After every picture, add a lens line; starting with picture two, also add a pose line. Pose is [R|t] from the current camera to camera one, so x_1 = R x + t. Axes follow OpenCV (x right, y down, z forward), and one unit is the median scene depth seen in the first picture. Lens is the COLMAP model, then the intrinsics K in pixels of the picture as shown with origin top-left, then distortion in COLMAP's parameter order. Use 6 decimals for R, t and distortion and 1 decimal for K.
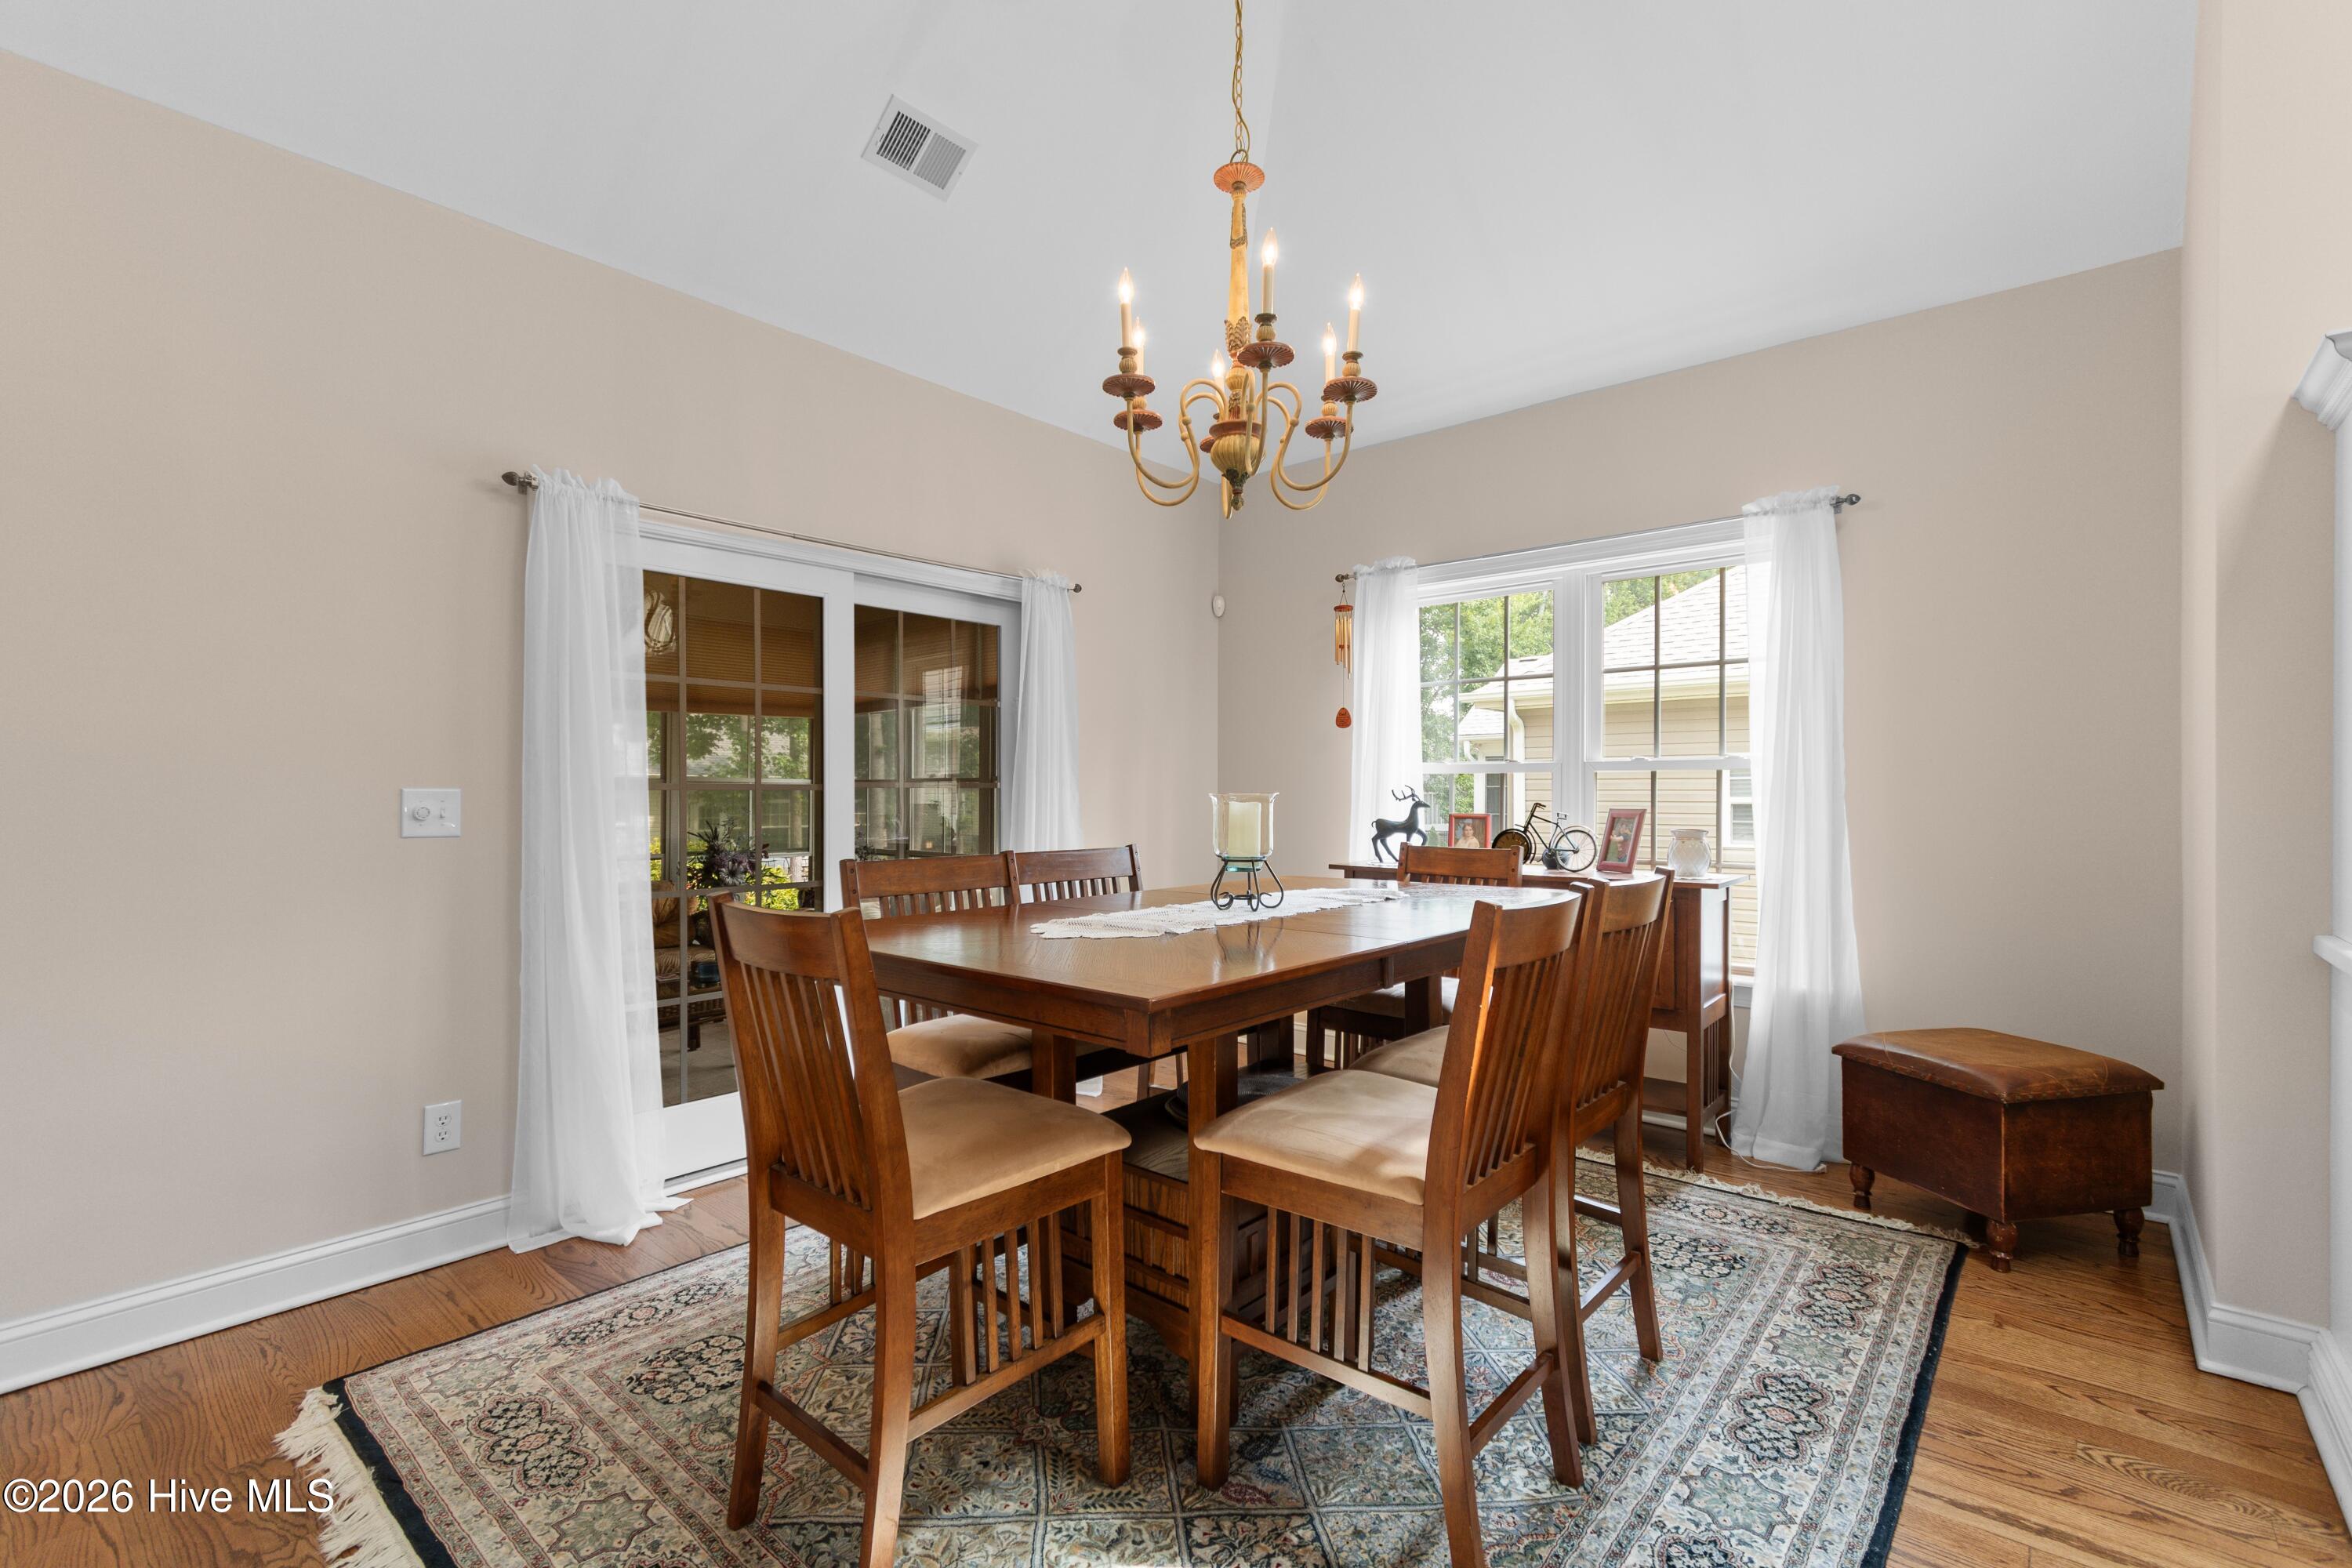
lens RADIAL K [[1064.9, 0, 1220.6], [0, 1064.9, 790.6], [0, 0, 1]] dist [-0.002698, 0.000585]
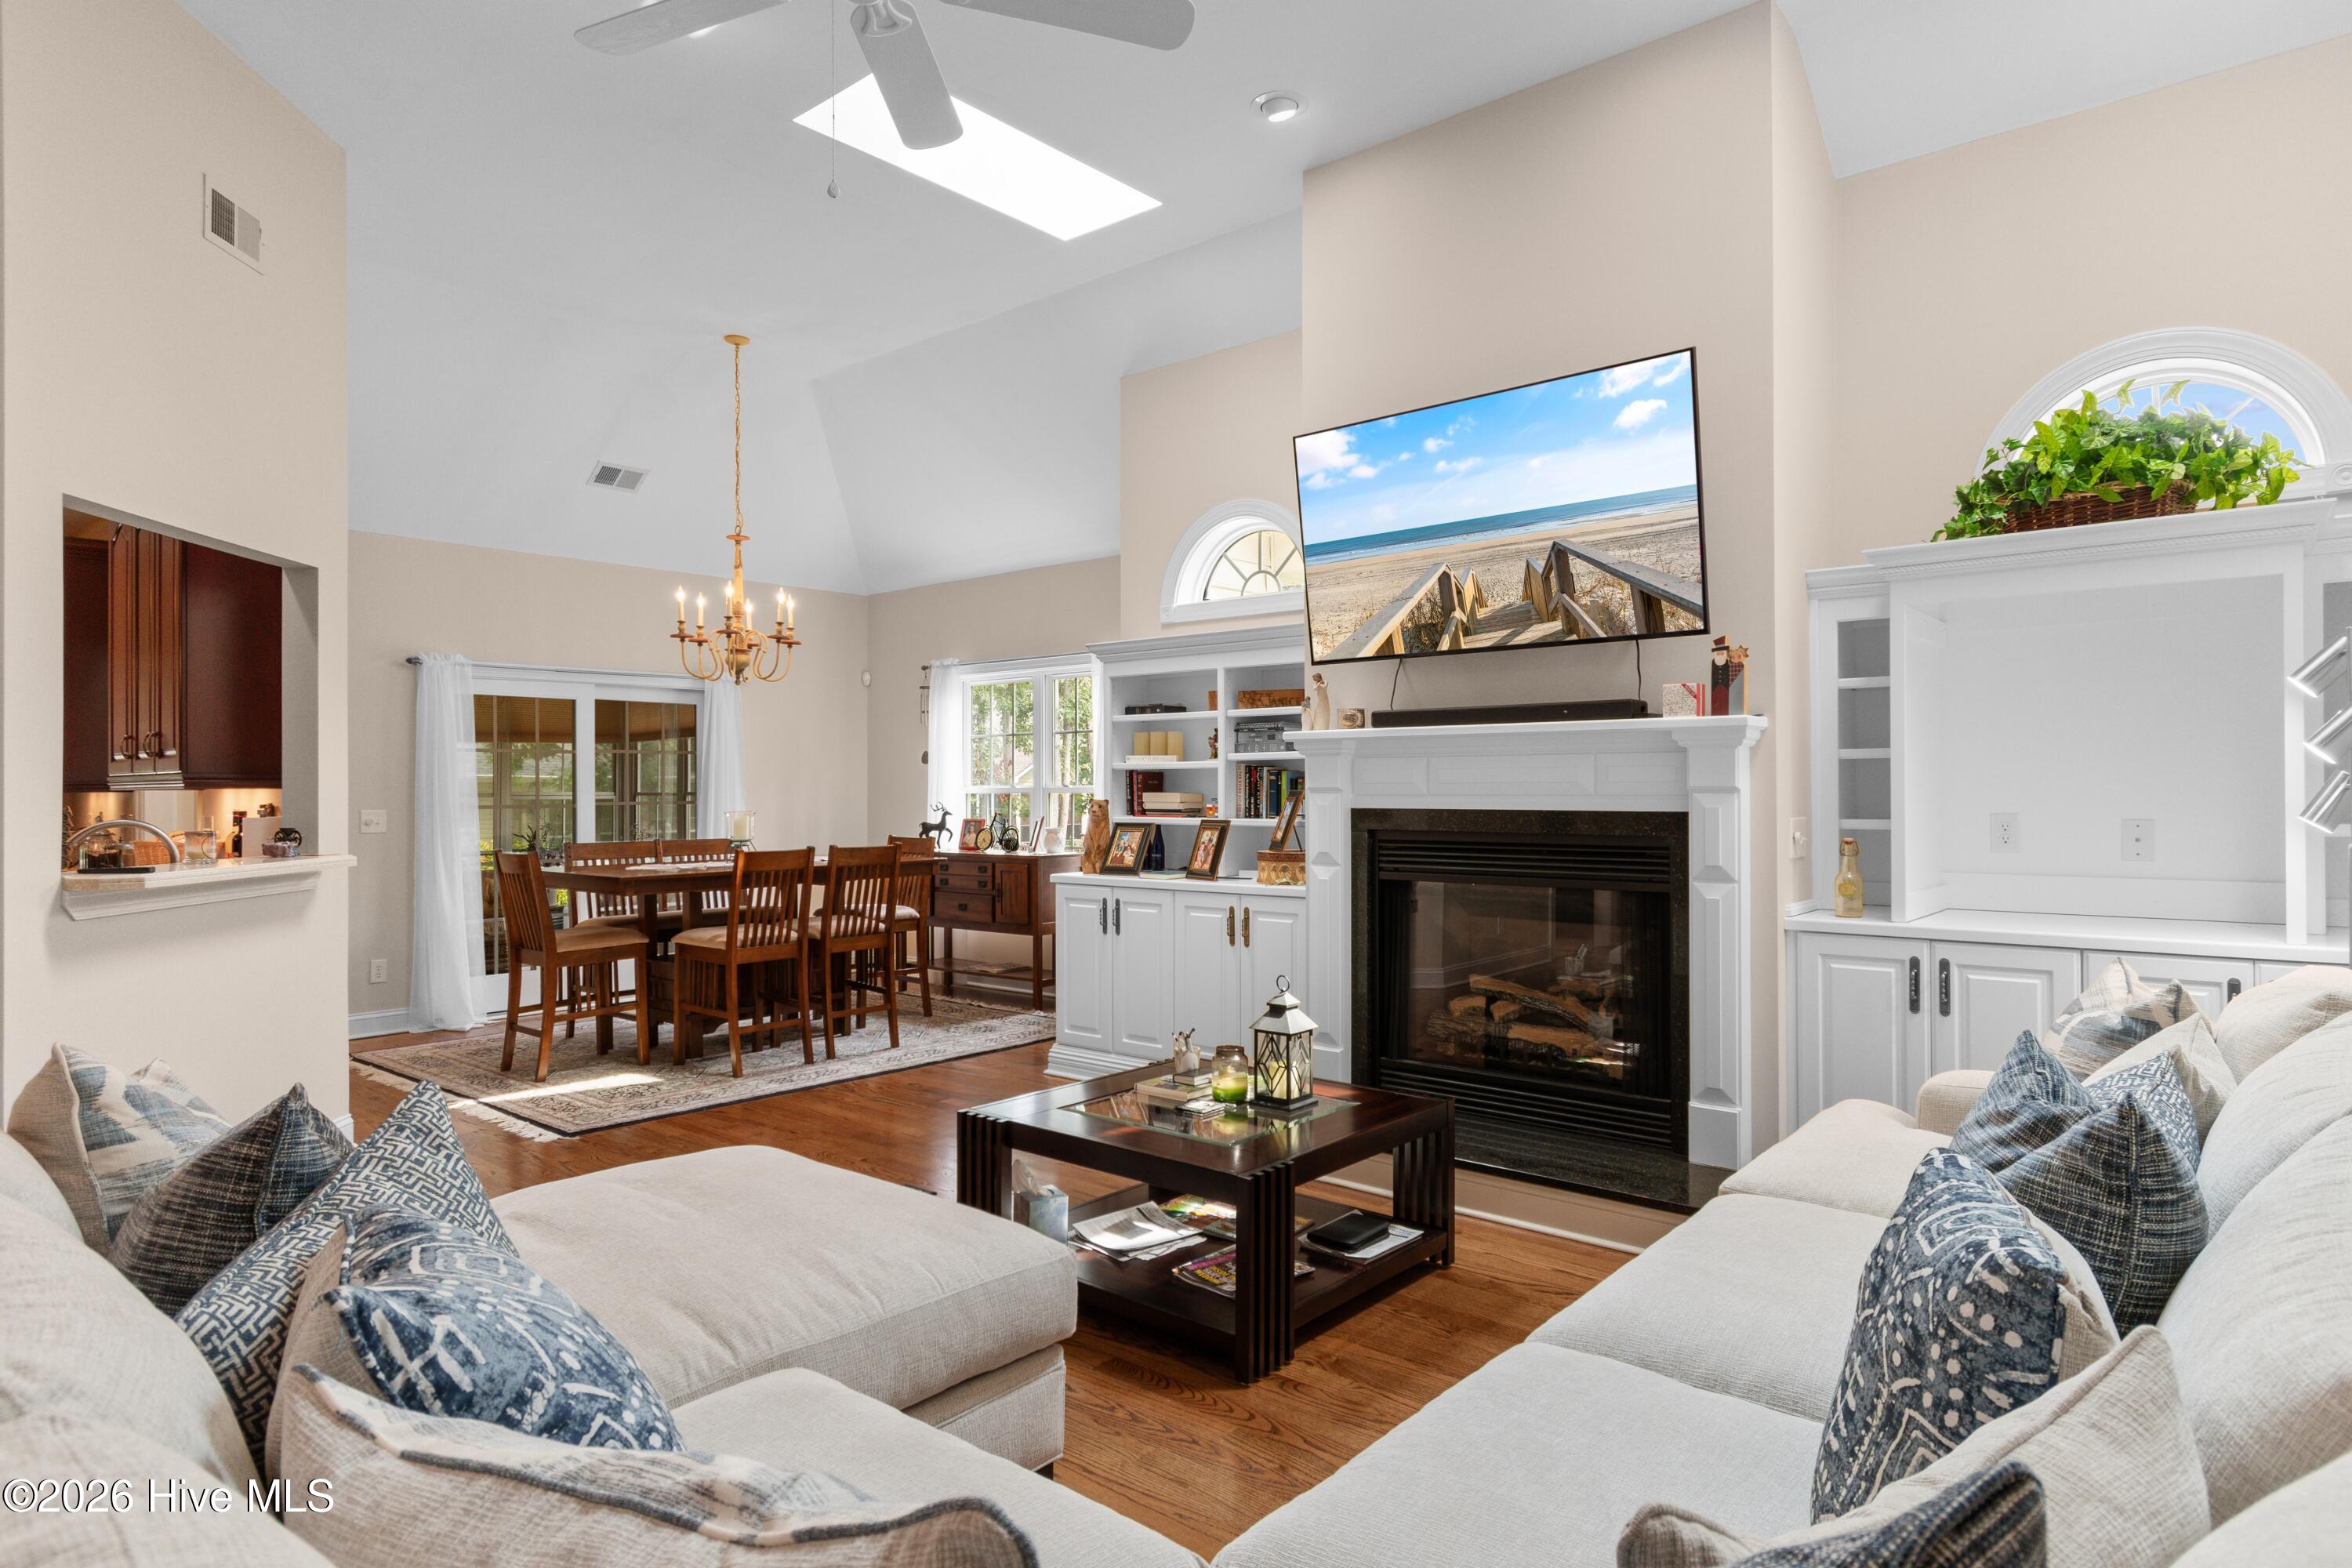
lens RADIAL K [[1265.6, 0, 1172.2], [0, 1265.6, 780.1], [0, 0, 1]] dist [0.009904, 0.001795]
pose [[0.999969, -0.007570, 0.002151, 0.744110], [0.007589, 0.999931, -0.008995, -0.023642], [-0.002082, 0.009011, 0.999957, -1.354307]]
